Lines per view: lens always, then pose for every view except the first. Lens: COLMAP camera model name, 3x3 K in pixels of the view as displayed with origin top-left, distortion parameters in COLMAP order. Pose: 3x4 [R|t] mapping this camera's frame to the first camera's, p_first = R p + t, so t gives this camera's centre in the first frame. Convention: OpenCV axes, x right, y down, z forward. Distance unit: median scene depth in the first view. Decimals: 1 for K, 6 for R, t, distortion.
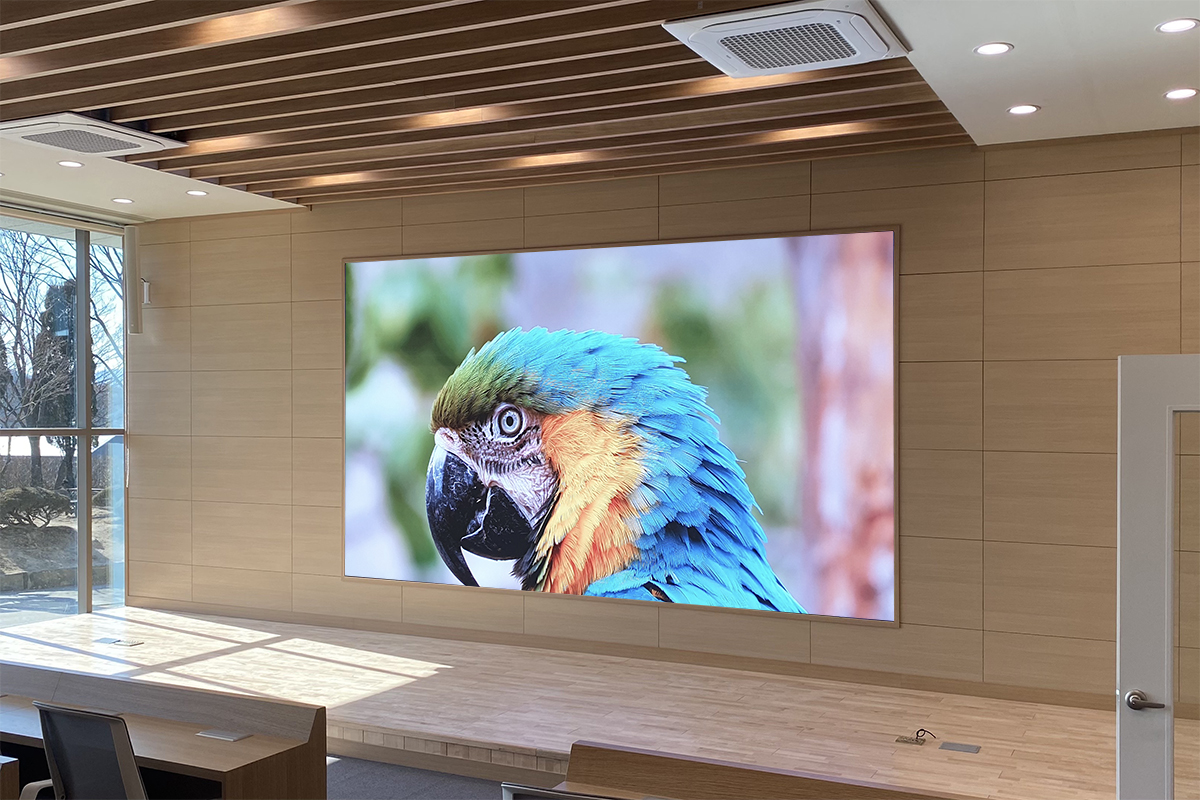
lens RADIAL K [[1176.7, 0, 644.6], [0, 1176.7, 429.7], [0, 0, 1]] dist [0.050058, -0.153986]
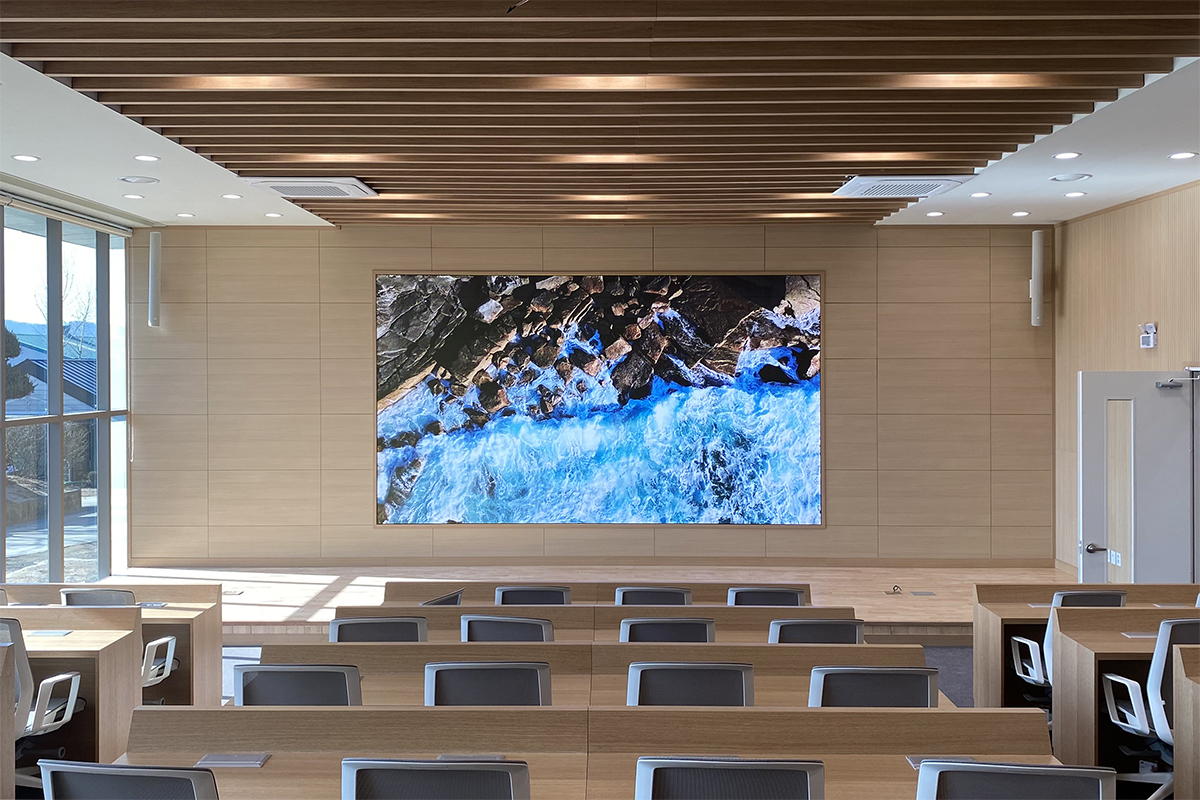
lens RADIAL K [[1113.6, 0, 601.8], [0, 1113.6, 393.1], [0, 0, 1]] dist [0.009669, -0.001626]
pose [[0.910073, -0.021228, 0.413903, -0.622942], [0.013427, 0.999673, 0.021749, -0.044734], [-0.414229, -0.014236, 0.910061, -0.198189]]
